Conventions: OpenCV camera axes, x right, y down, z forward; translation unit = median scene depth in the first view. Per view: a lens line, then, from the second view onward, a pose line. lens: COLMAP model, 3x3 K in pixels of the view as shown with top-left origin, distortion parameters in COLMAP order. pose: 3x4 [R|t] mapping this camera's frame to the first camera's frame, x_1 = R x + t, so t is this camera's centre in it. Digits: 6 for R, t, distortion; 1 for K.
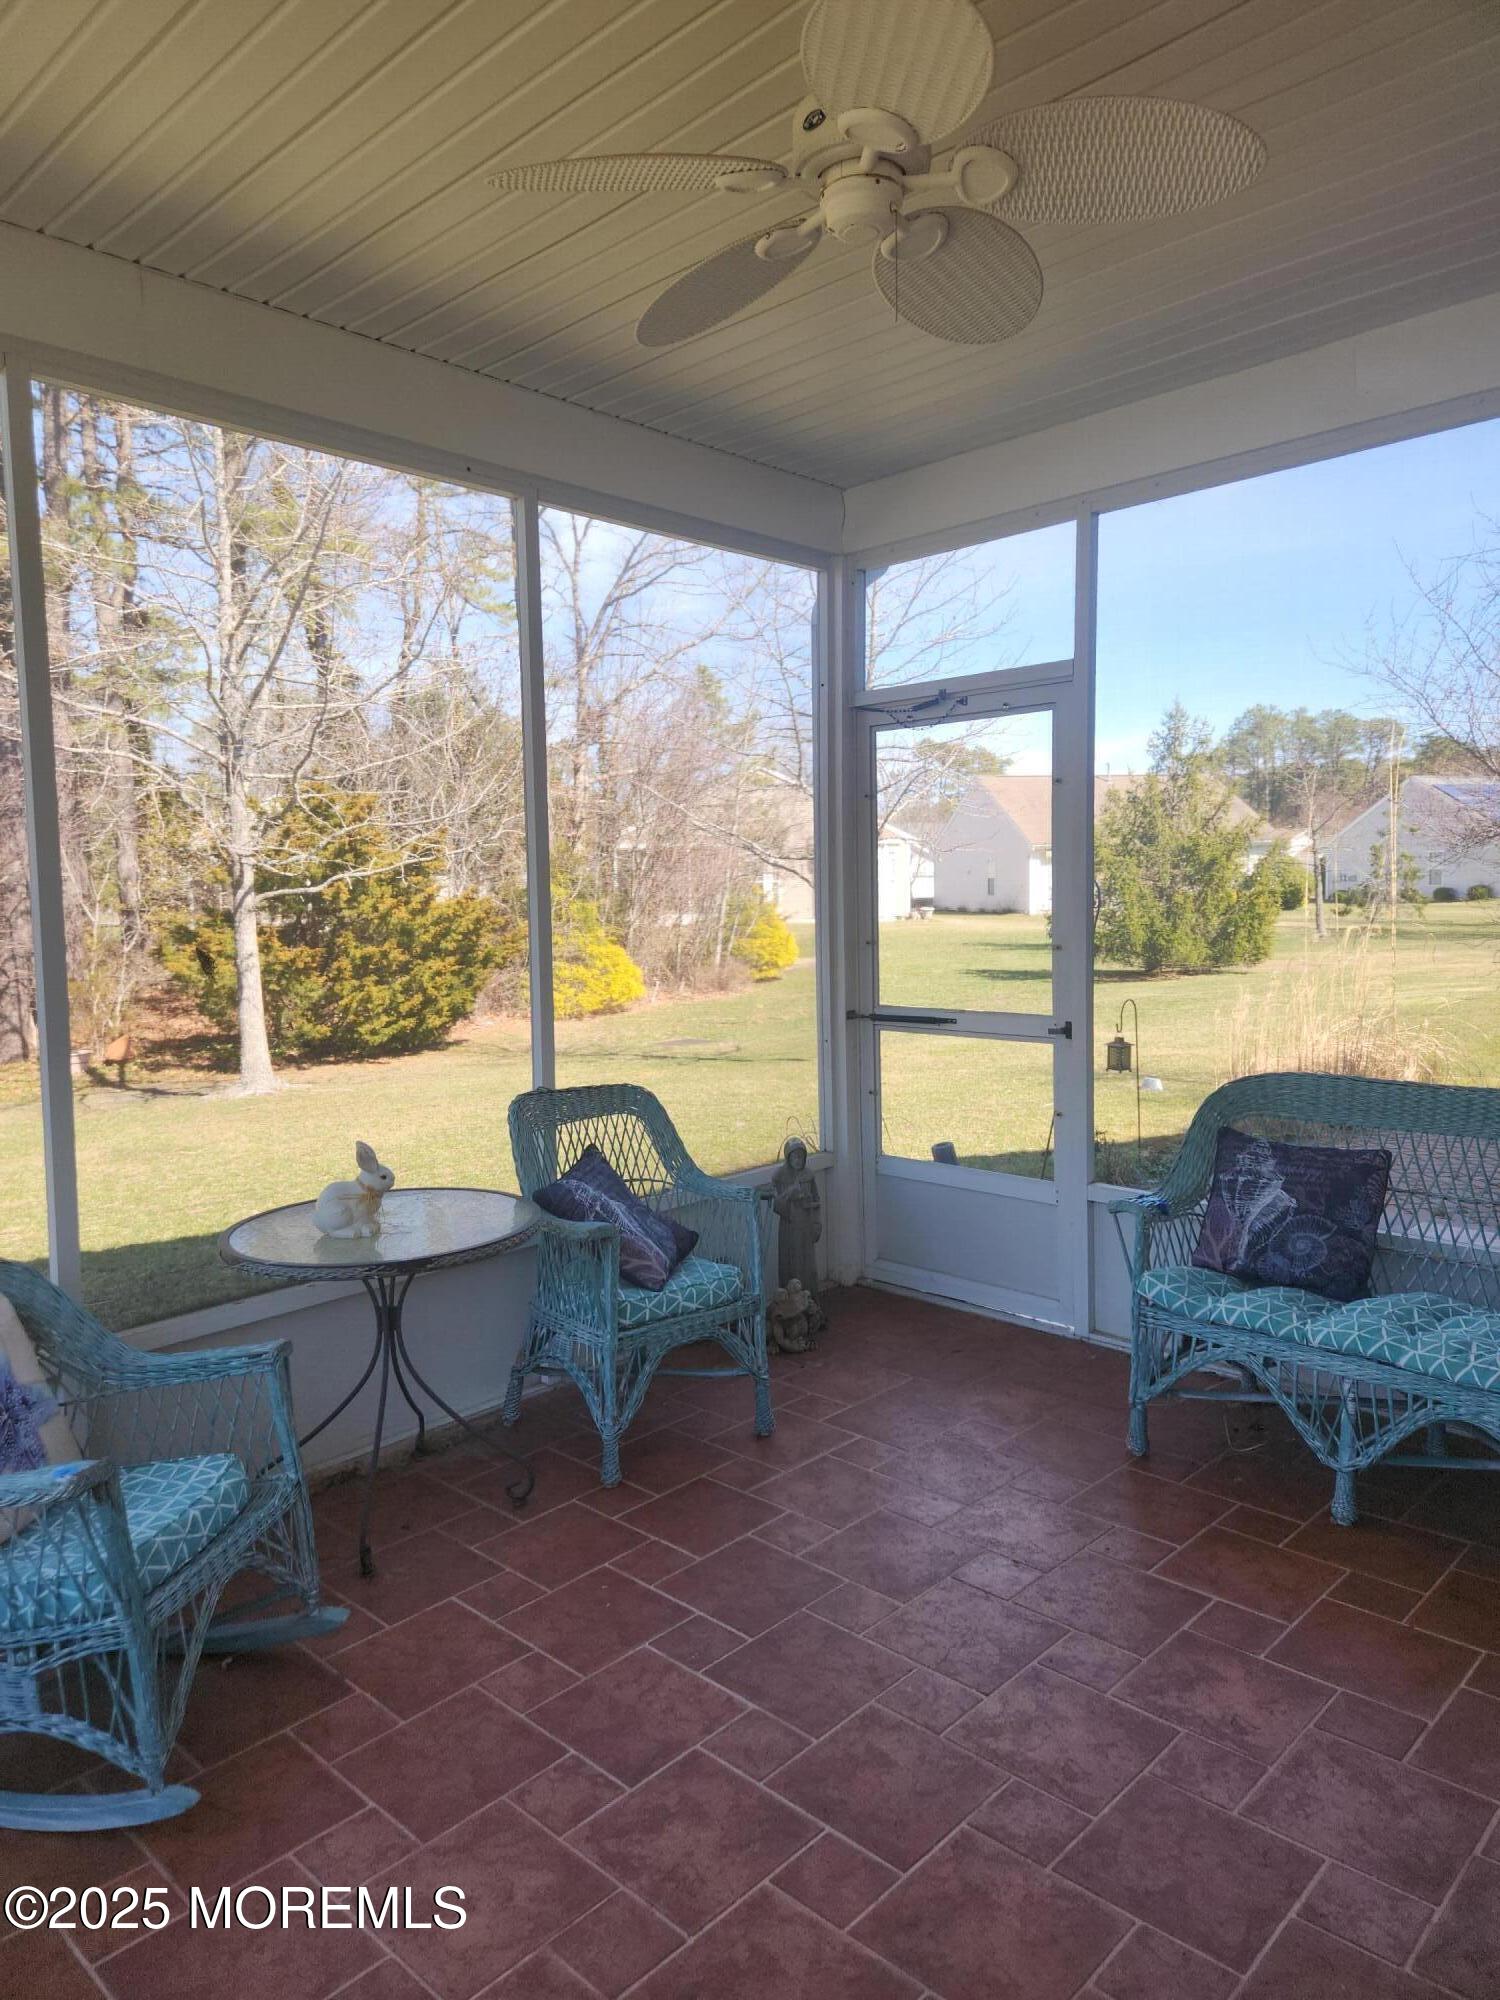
lens RADIAL K [[1335.8, 0, 745.9], [0, 1335.8, 994.4], [0, 0, 1]] dist [0.074241, -0.060816]
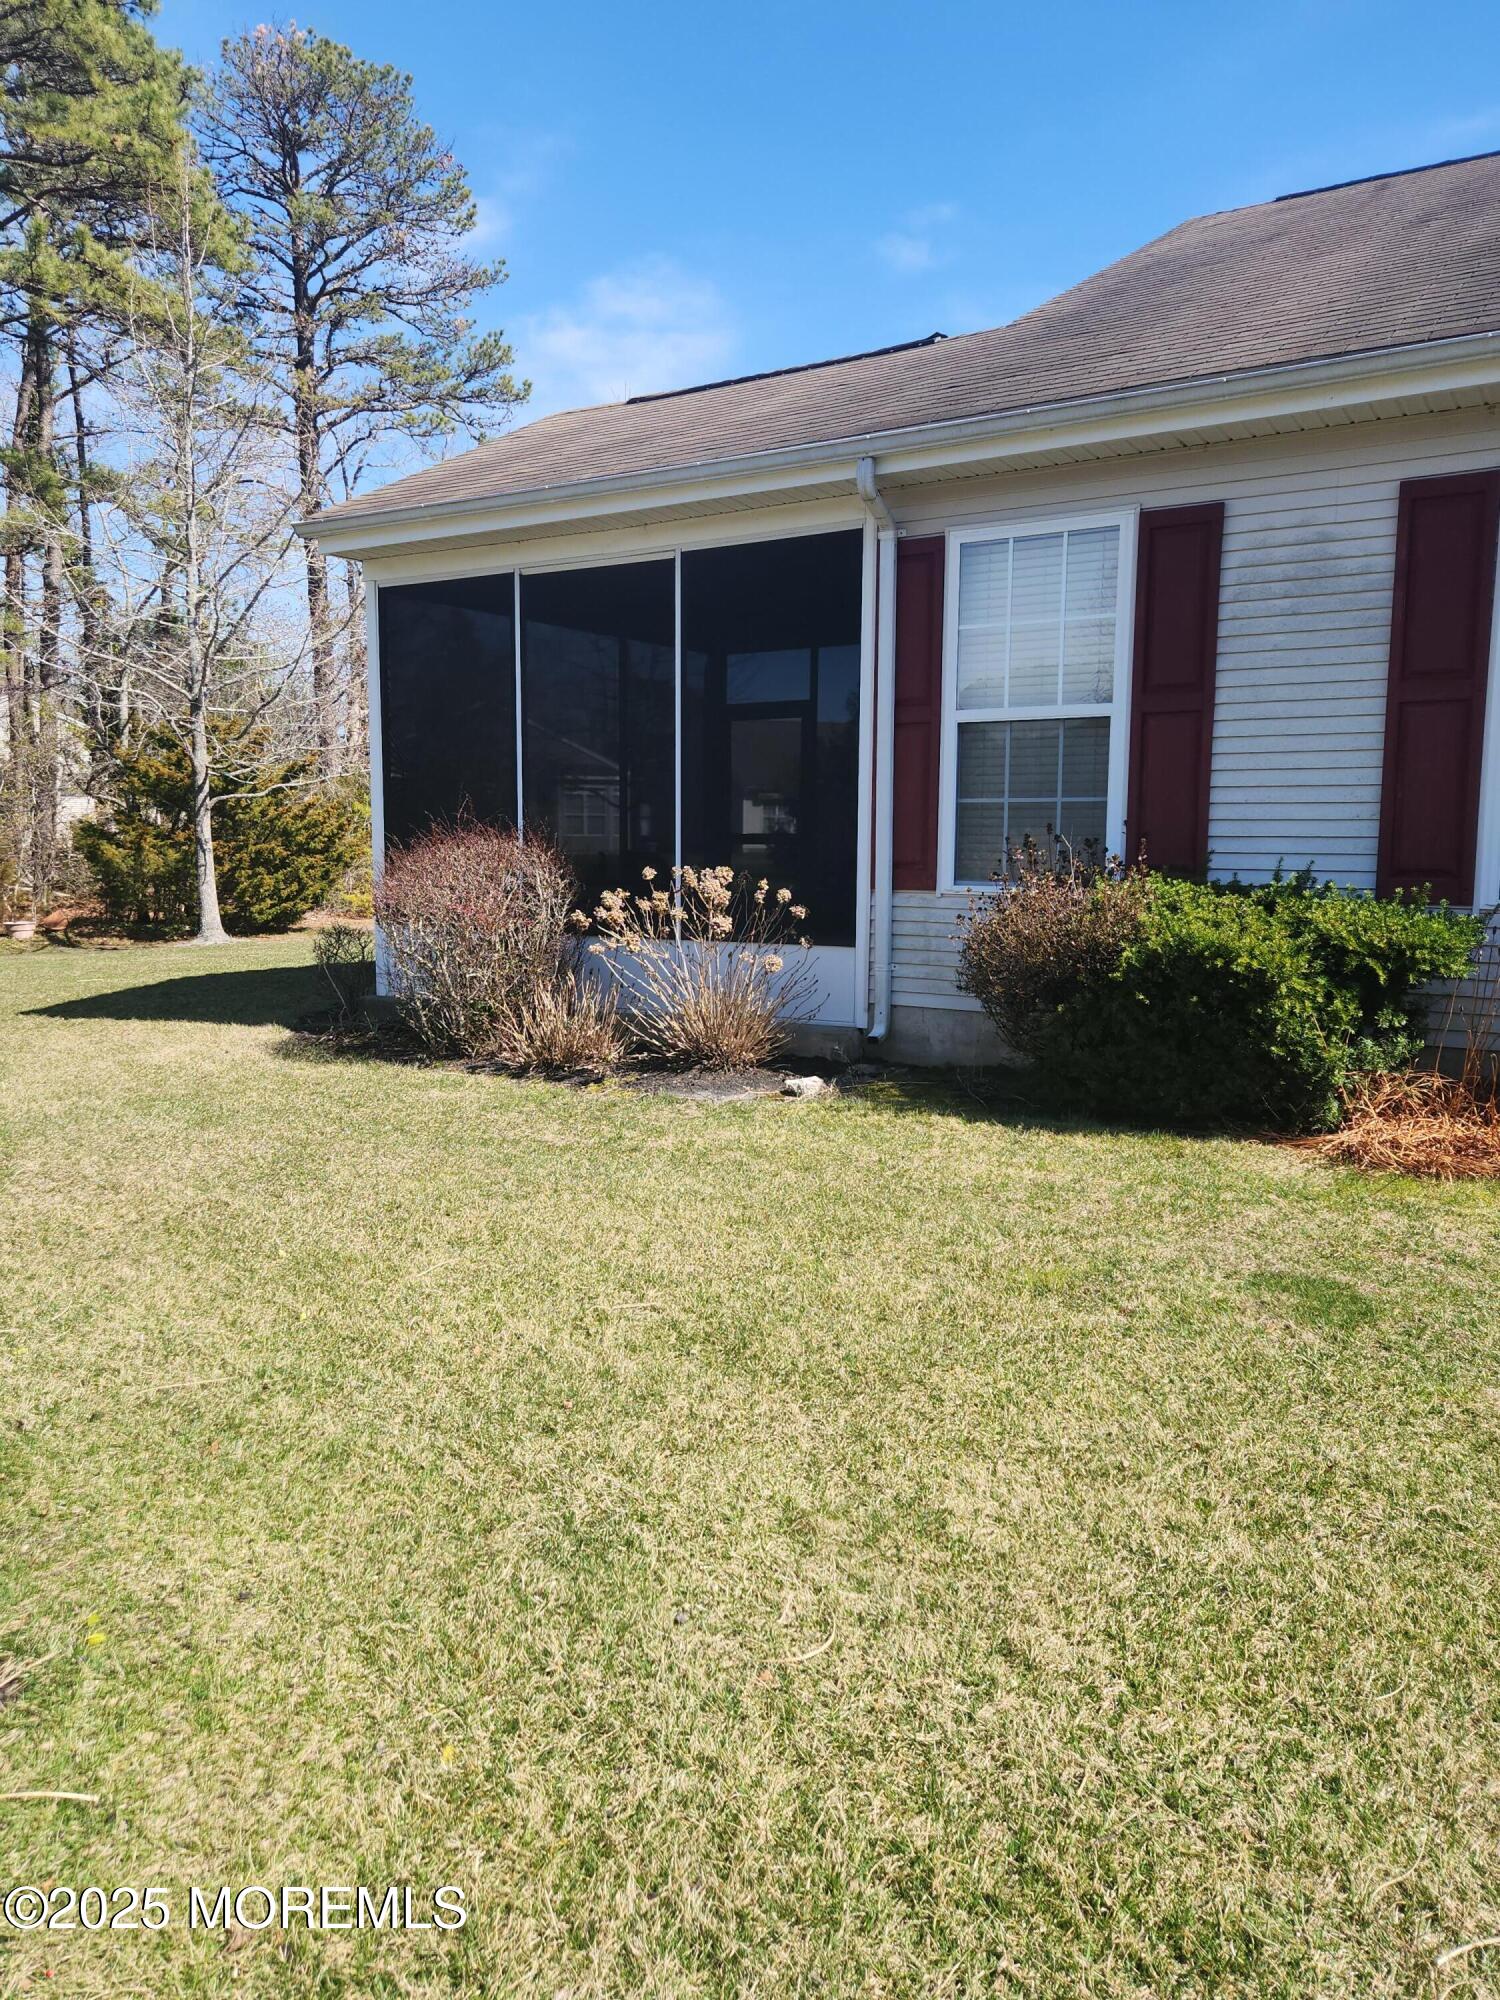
lens RADIAL K [[1335.8, 0, 750.8], [0, 1335.8, 997.6], [0, 0, 1]] dist [0.074241, -0.060816]
pose [[0.976506, -0.006701, 0.215386, -0.098916], [-0.003540, 0.998883, 0.047123, 0.047469], [-0.215461, -0.046778, 0.975391, -0.353020]]
